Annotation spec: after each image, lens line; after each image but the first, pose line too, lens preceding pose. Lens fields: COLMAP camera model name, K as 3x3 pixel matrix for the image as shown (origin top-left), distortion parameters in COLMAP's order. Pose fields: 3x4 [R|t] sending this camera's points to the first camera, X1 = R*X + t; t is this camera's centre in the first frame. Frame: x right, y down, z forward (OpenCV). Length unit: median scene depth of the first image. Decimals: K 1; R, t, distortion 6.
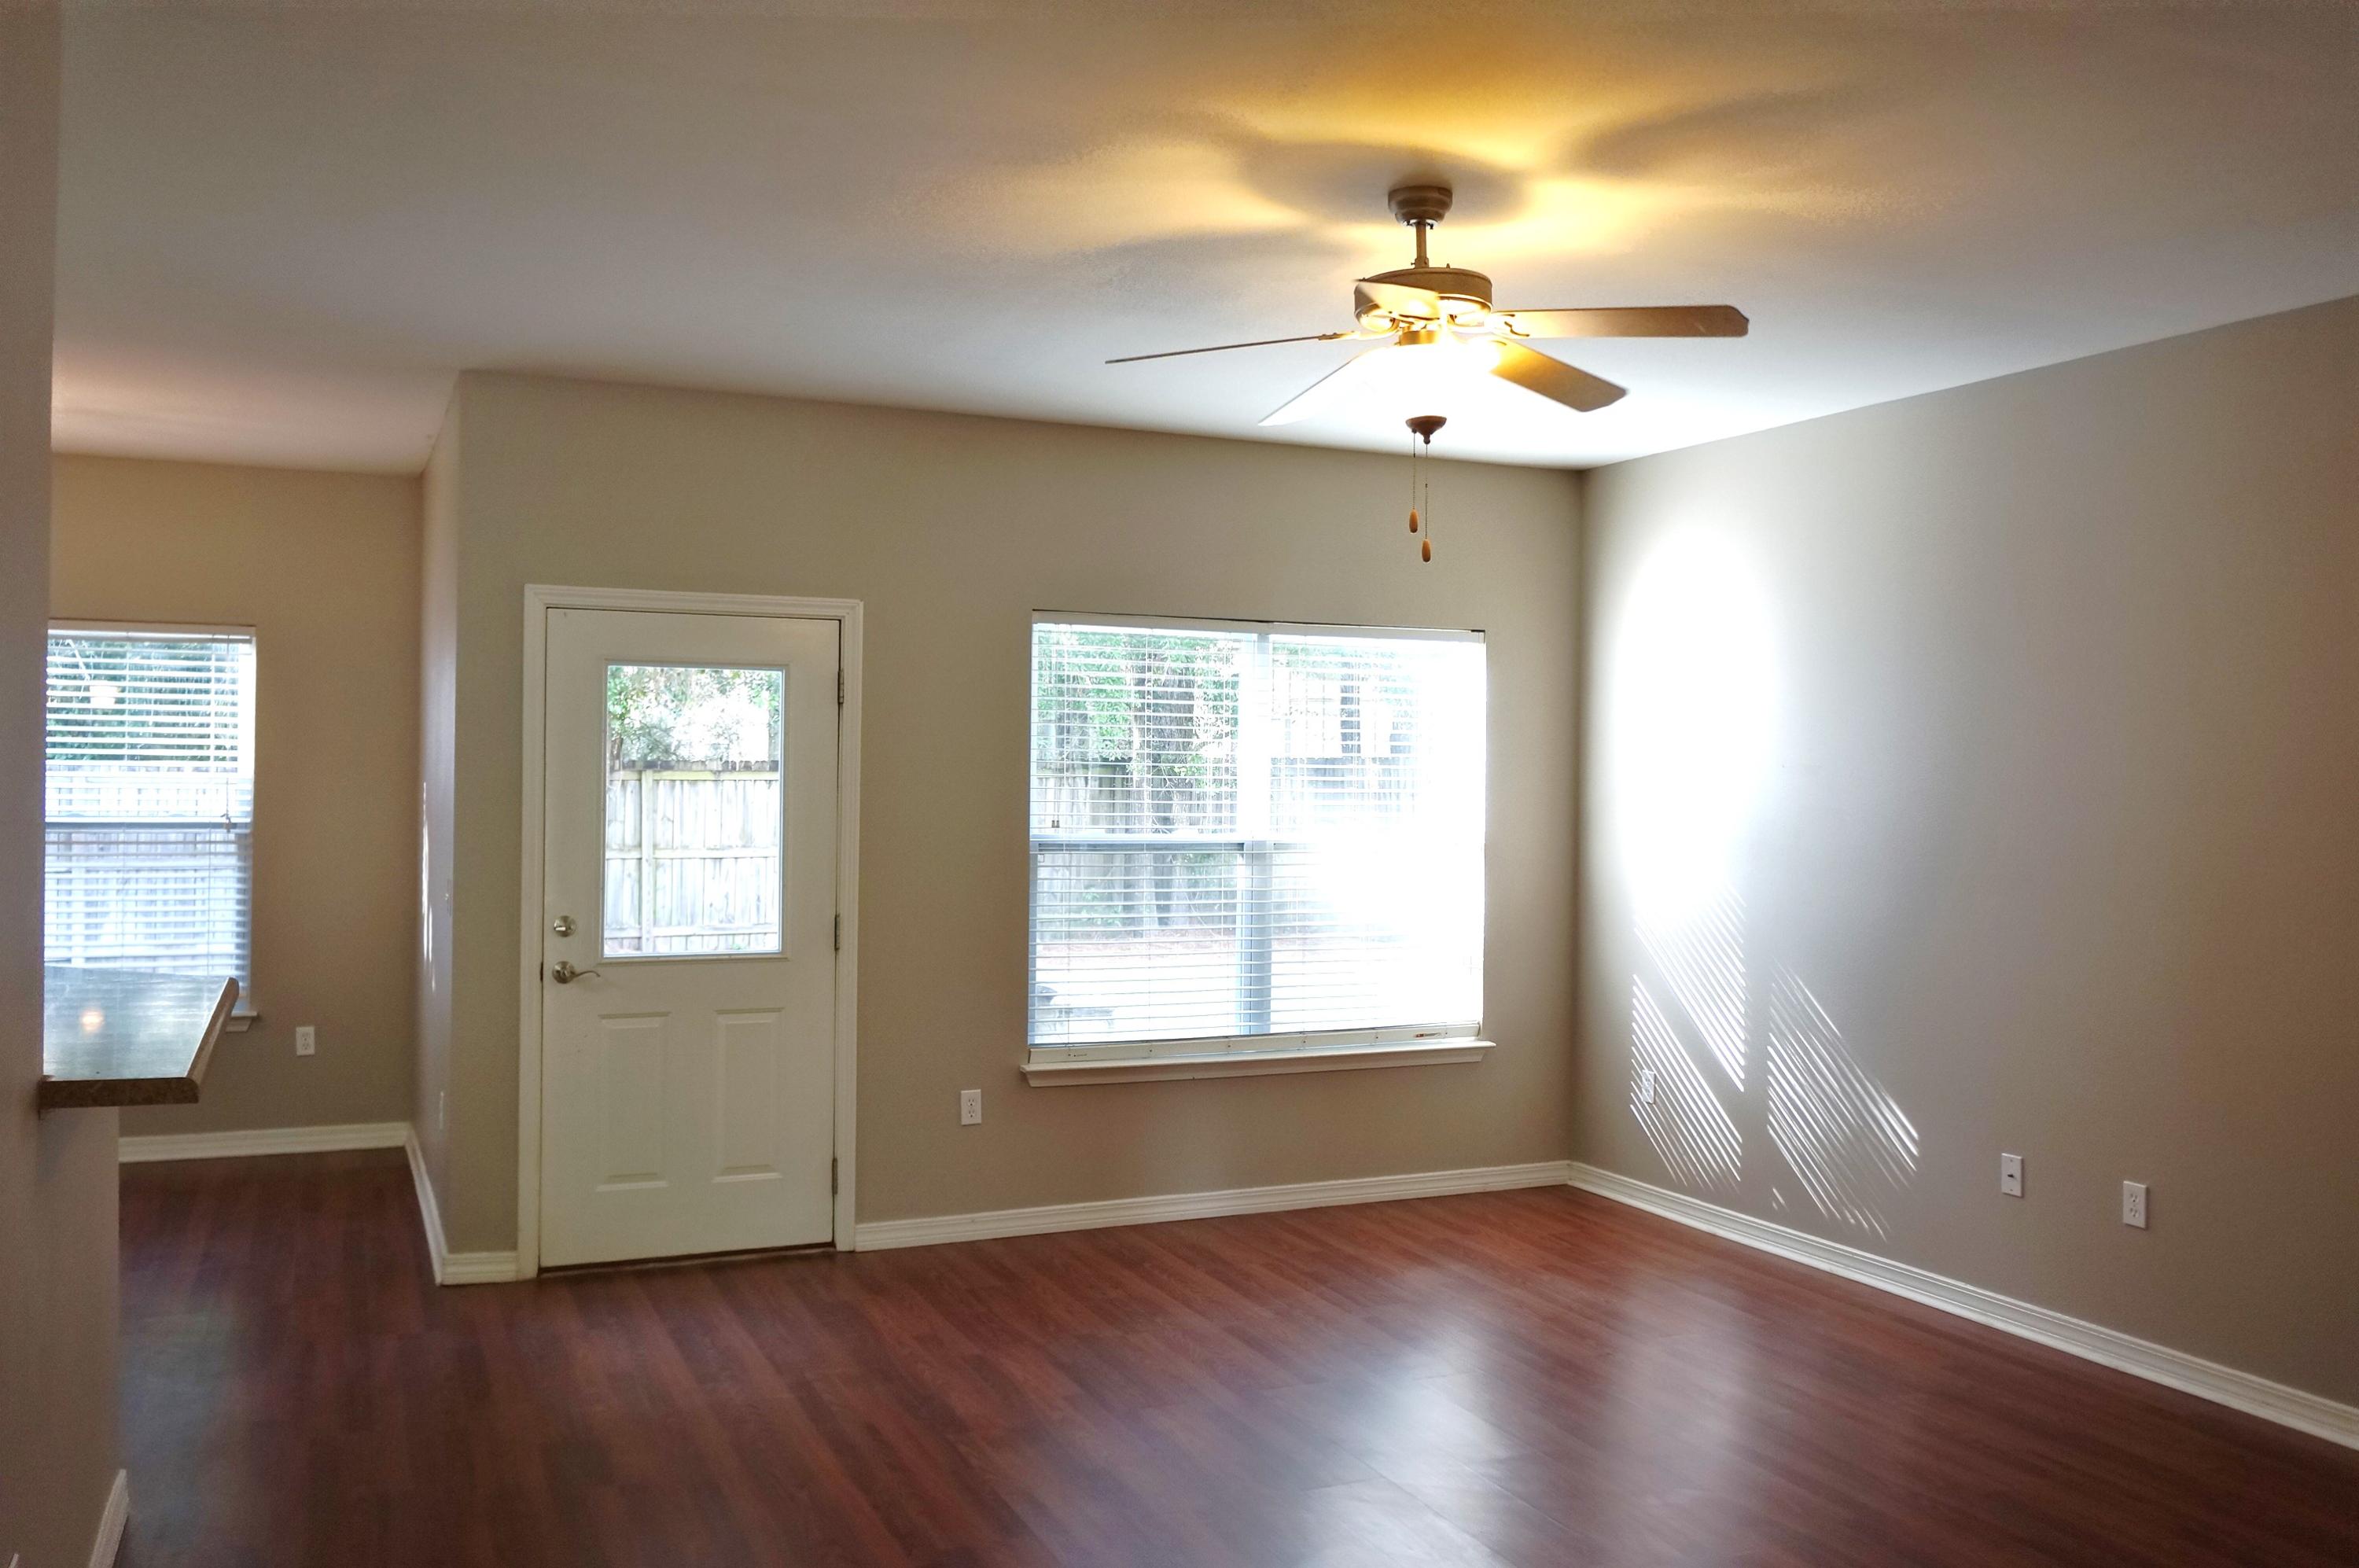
lens RADIAL K [[1896.8, 0, 1178.1], [0, 1896.8, 781.8], [0, 0, 1]] dist [-0.009295, -0.000875]
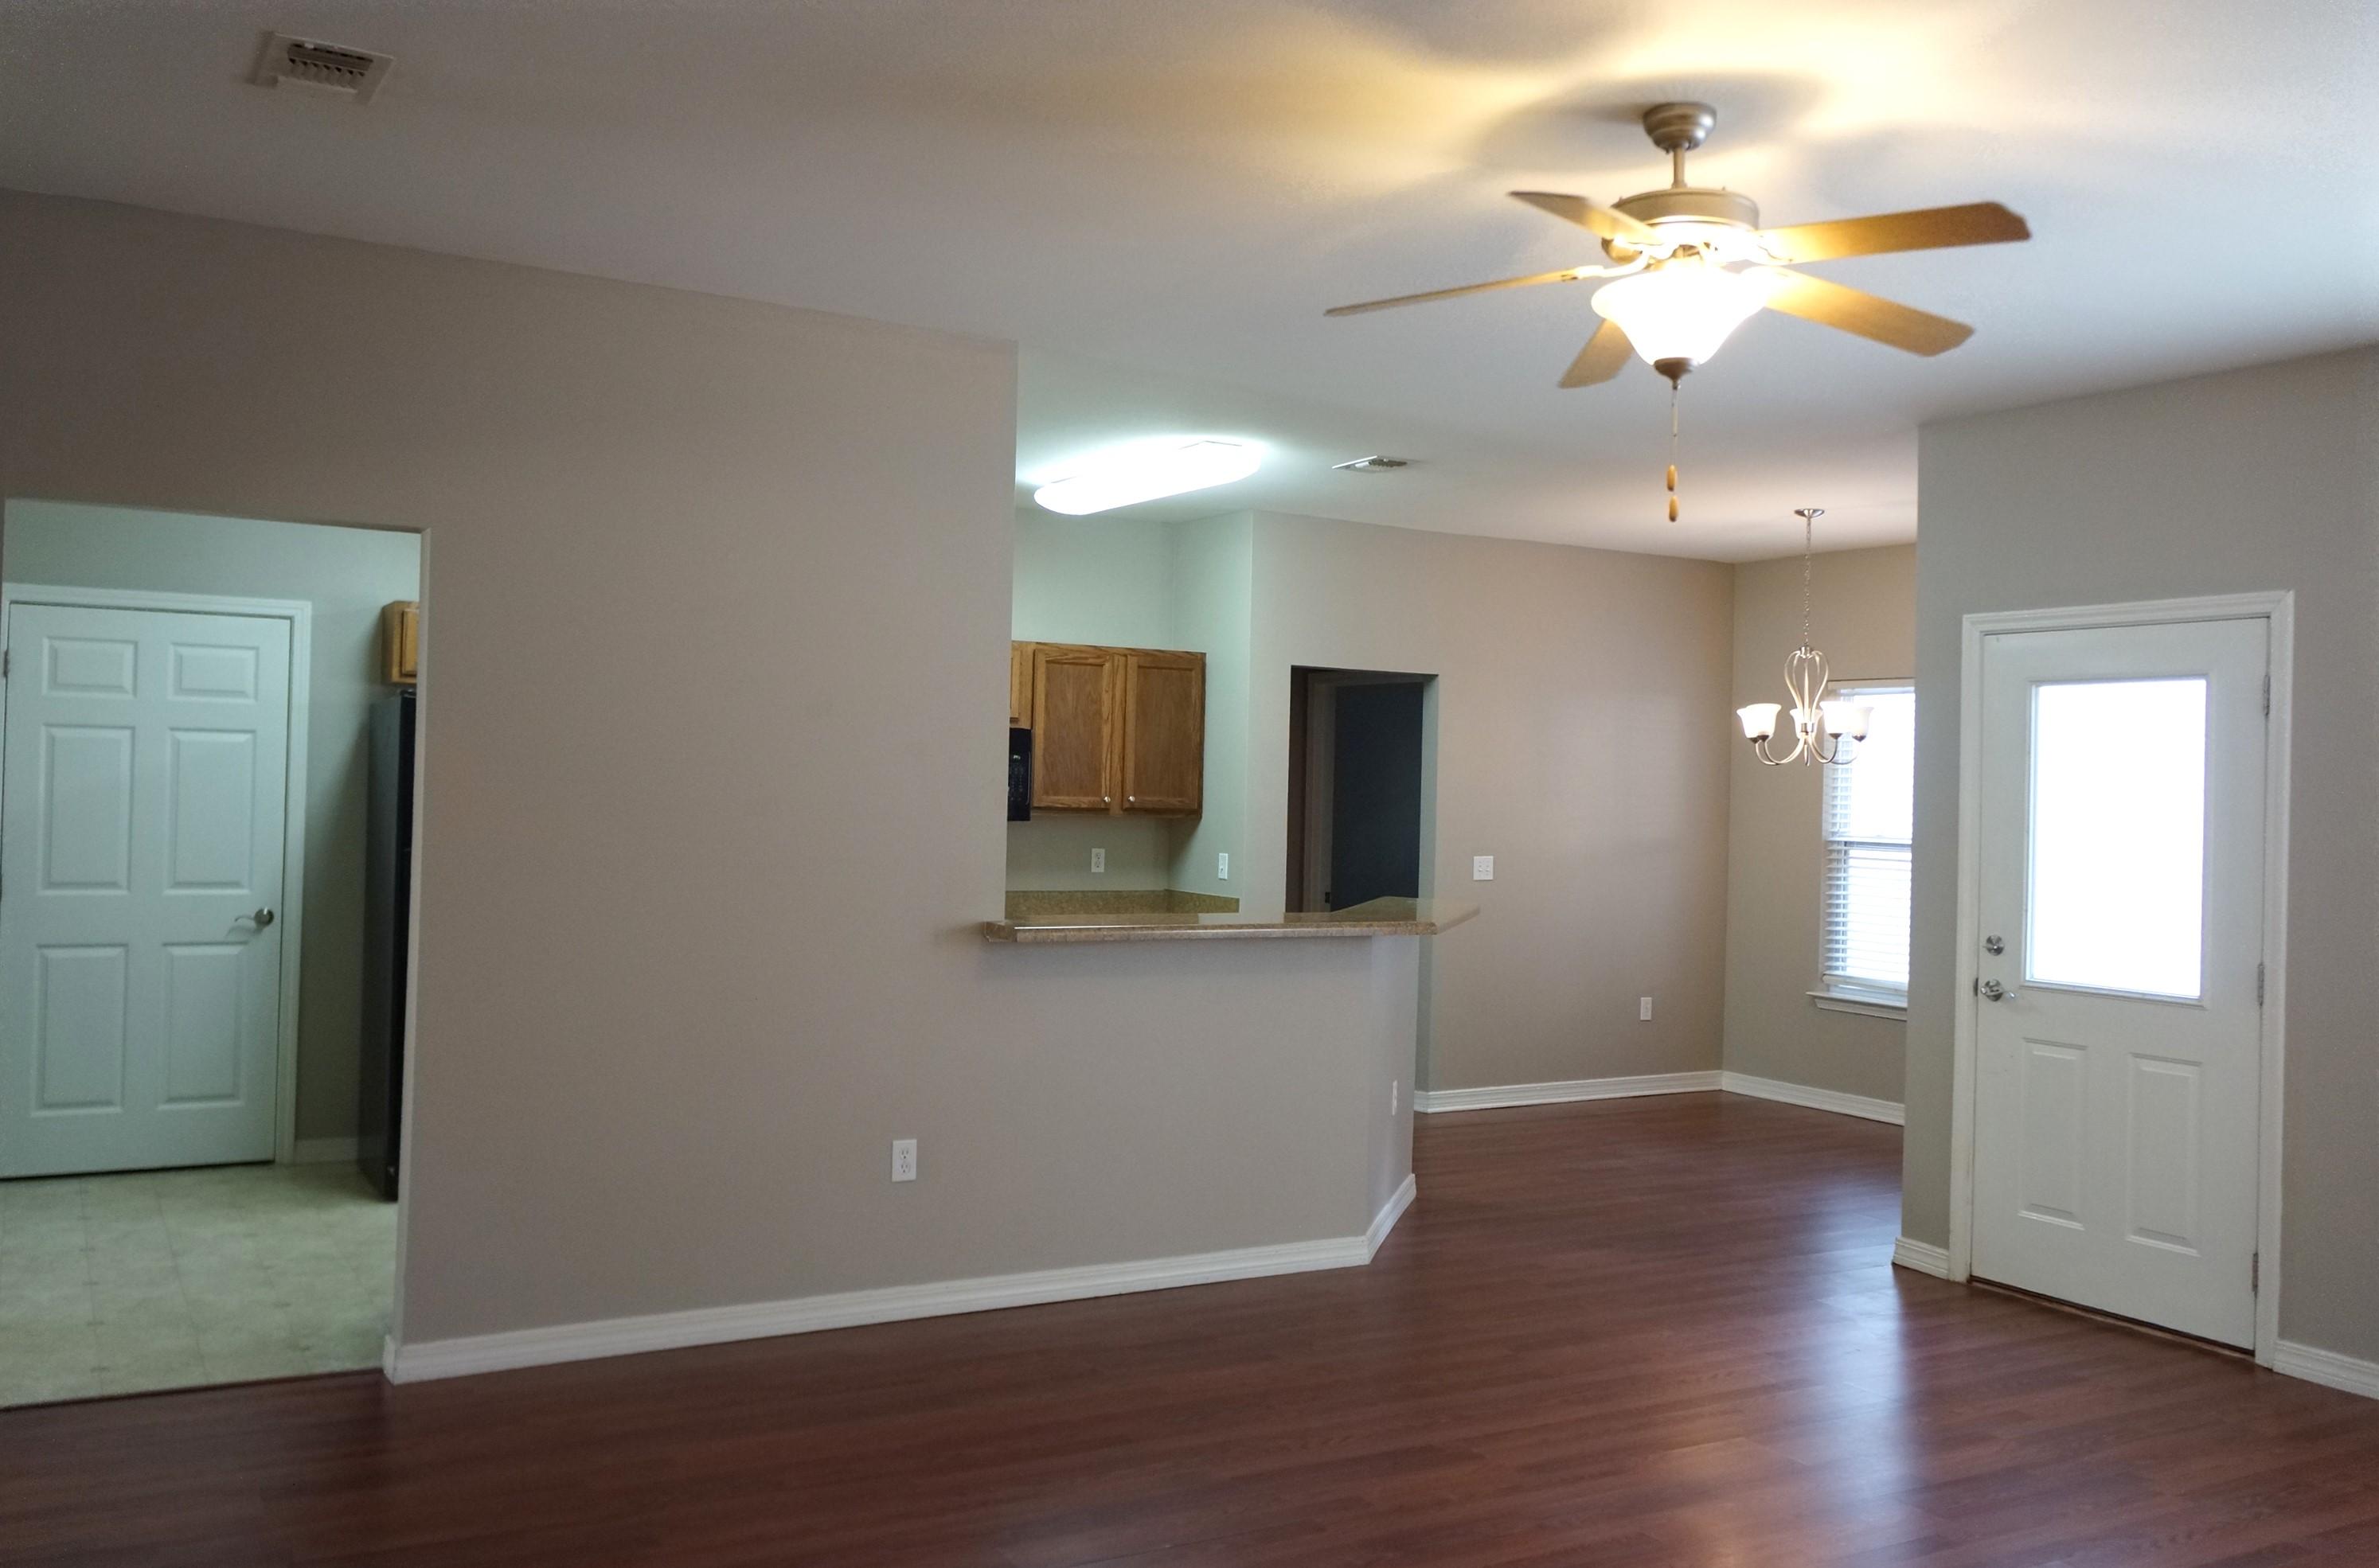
lens RADIAL K [[1912.6, 0, 1187.0], [0, 1912.6, 783.9], [0, 0, 1]] dist [-0.009295, -0.000875]
pose [[0.116753, -0.013262, -0.993072, 0.644594], [-0.035727, 0.999208, -0.017544, 0.023243], [0.992518, 0.037528, 0.116187, 0.446048]]
